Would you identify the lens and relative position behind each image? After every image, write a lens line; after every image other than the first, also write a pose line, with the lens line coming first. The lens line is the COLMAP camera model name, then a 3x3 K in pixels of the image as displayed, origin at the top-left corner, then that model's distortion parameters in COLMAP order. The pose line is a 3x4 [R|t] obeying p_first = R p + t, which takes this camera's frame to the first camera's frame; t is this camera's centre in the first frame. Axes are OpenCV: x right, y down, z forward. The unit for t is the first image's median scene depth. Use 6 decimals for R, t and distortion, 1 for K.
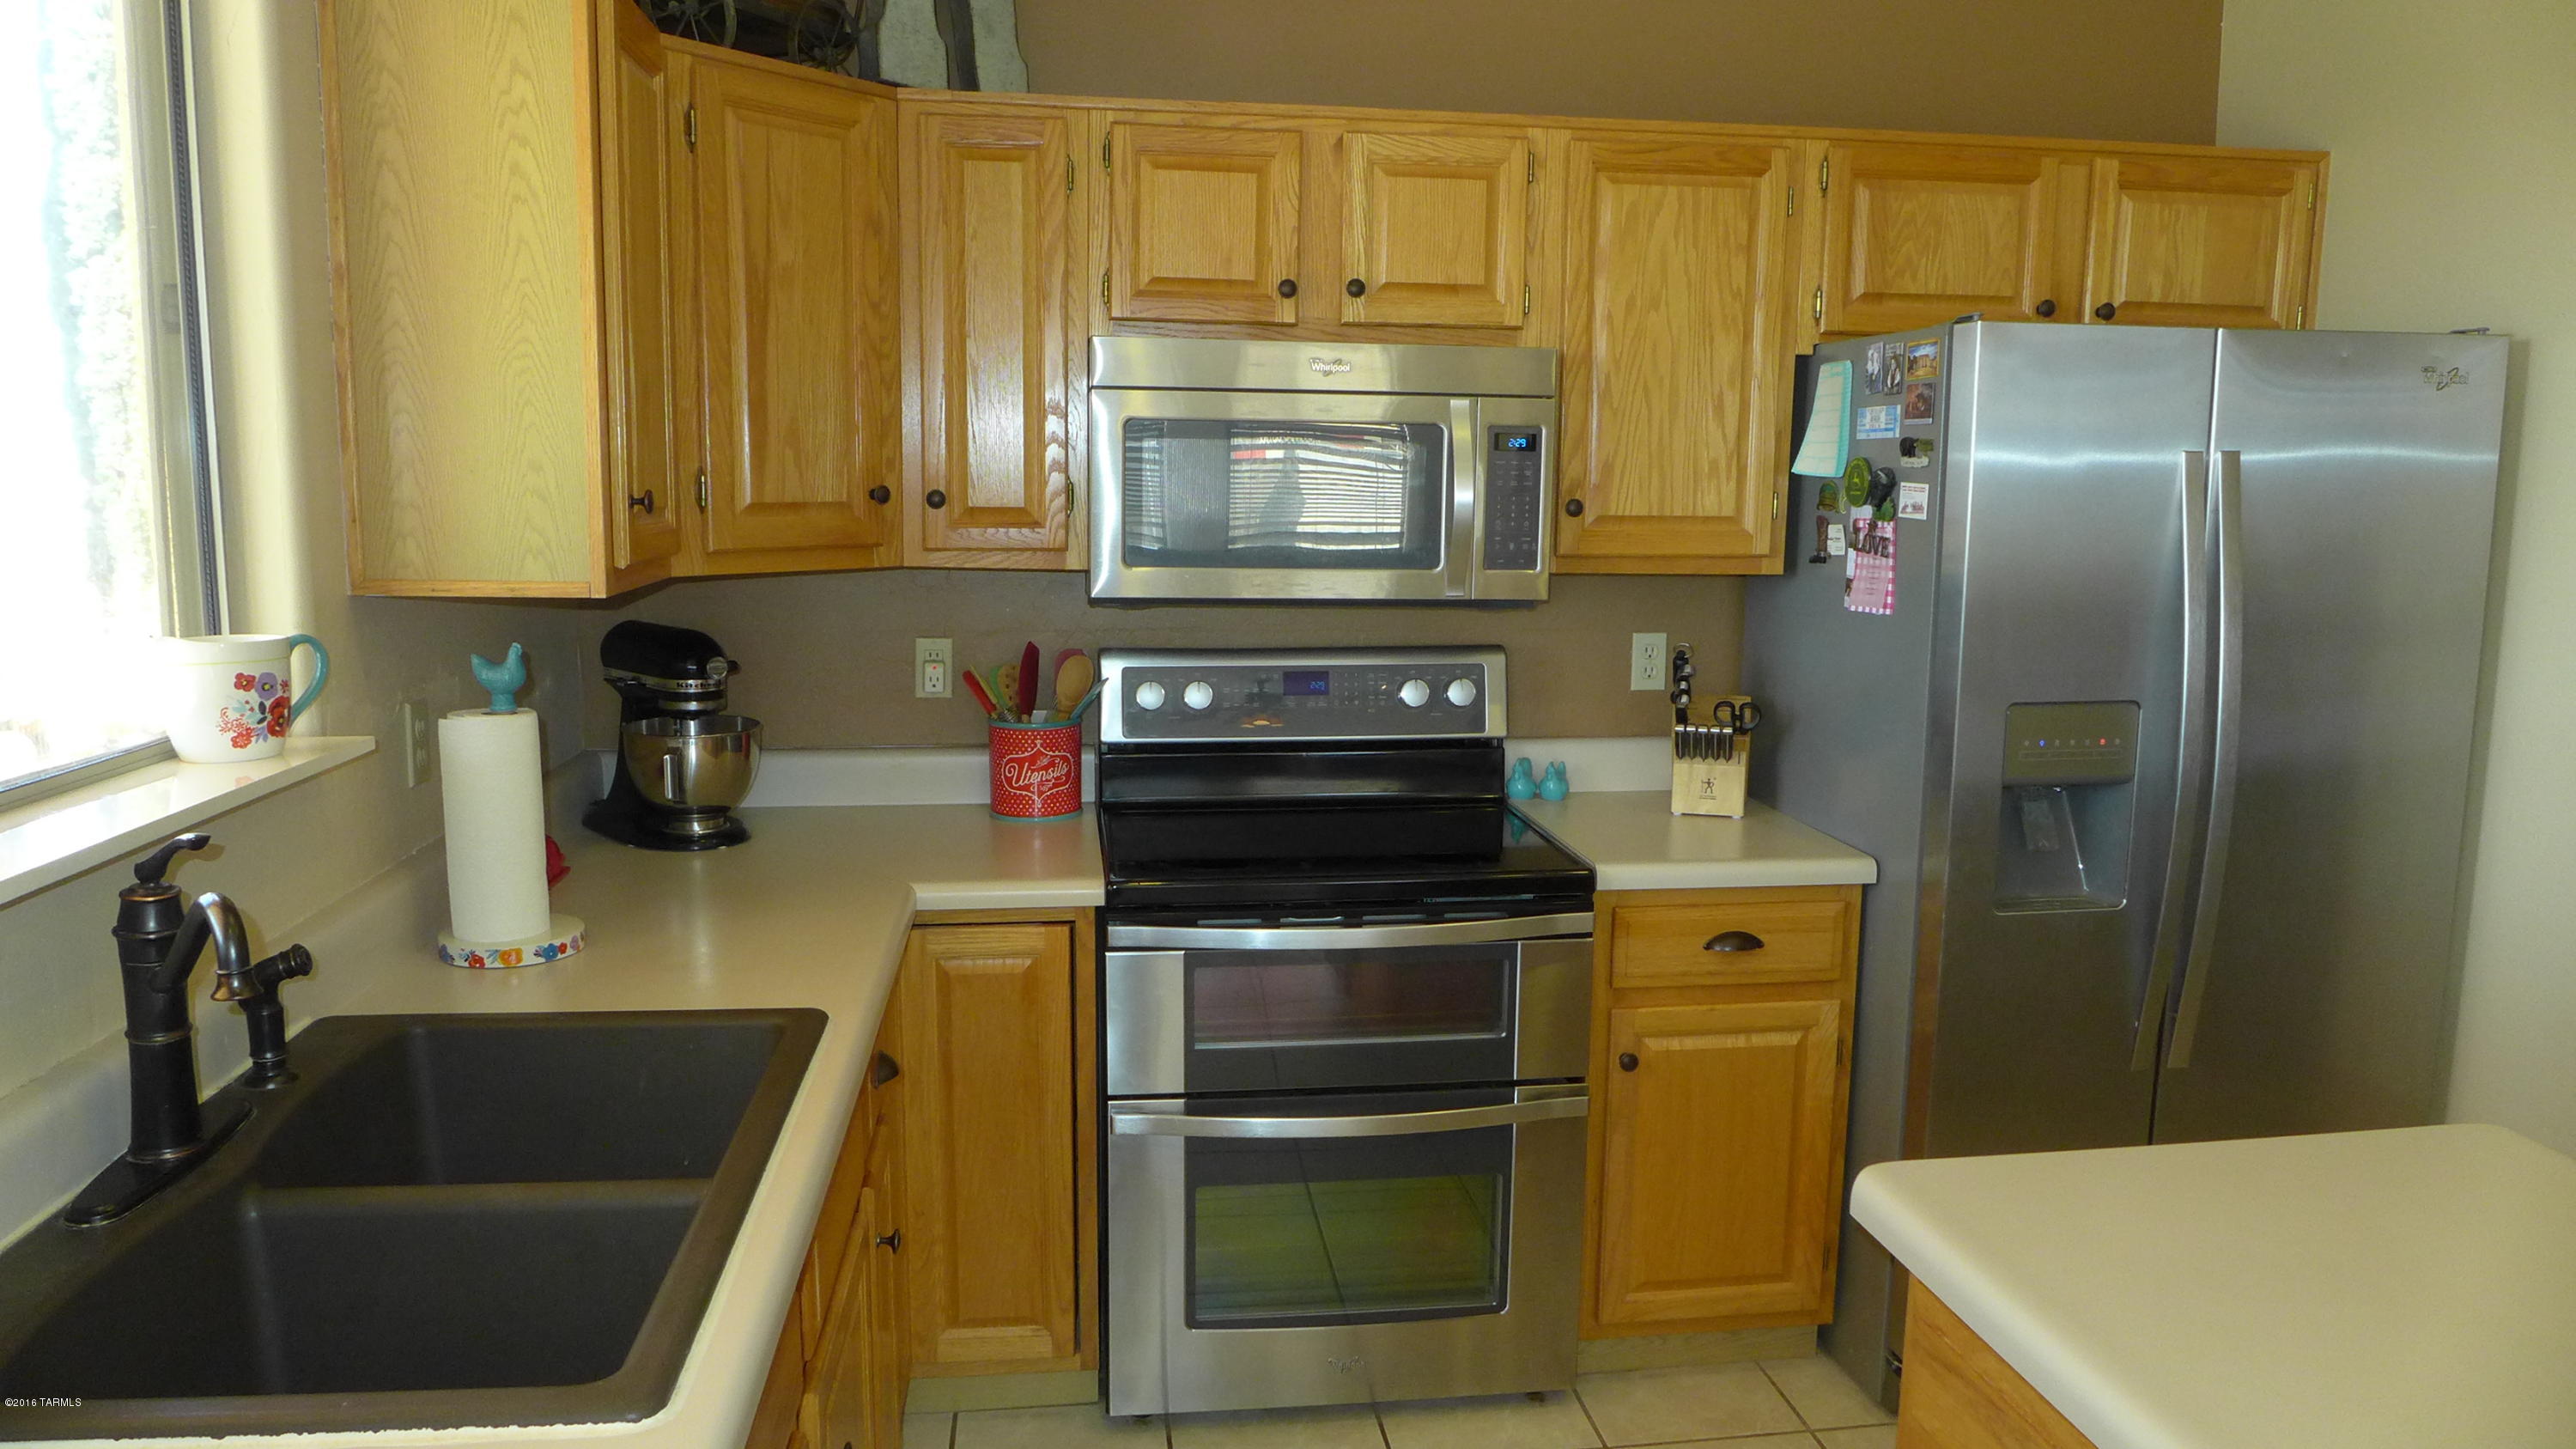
lens RADIAL K [[1695.7, 0, 1273.4], [0, 1695.7, 706.0], [0, 0, 1]] dist [-0.058493, 0.017296]
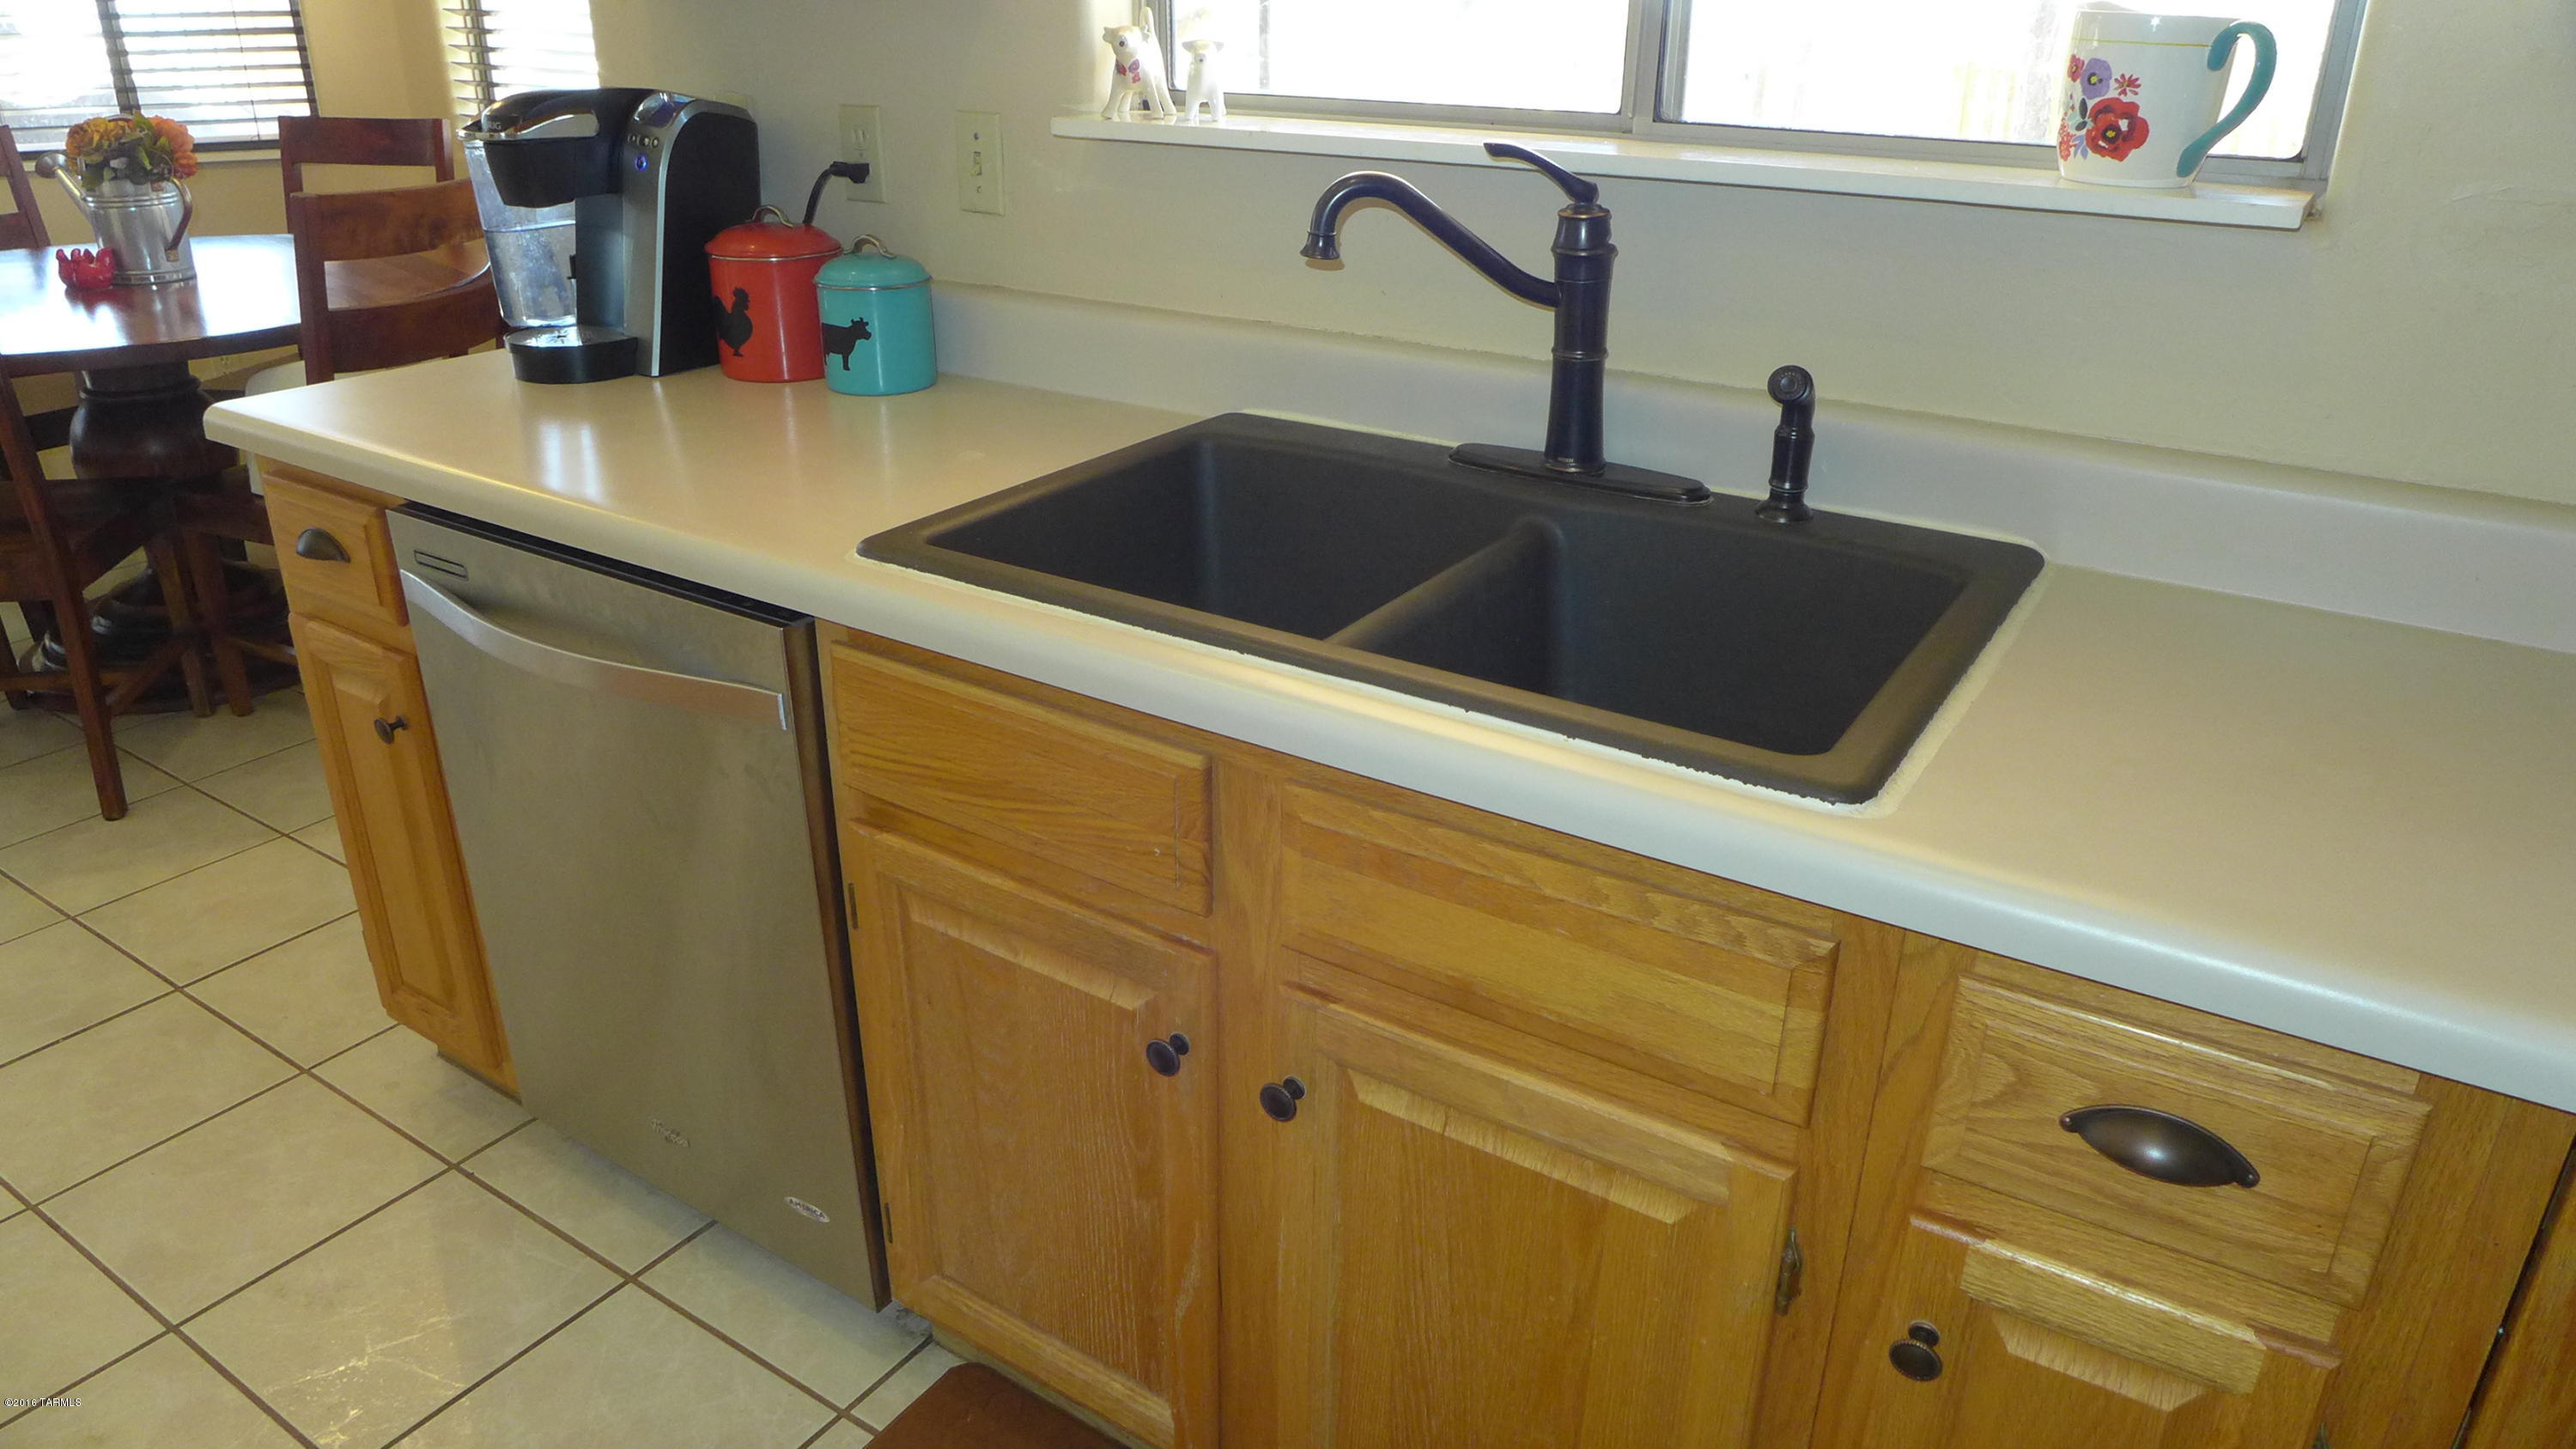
lens RADIAL K [[1695.7, 0, 1280.6], [0, 1695.7, 723.4], [0, 0, 1]] dist [-0.058493, 0.017296]
pose [[-0.647265, 0.300994, -0.700322, 0.143341], [-0.116796, 0.868728, 0.481322, -0.047865], [0.753264, 0.393338, -0.527142, 0.774664]]
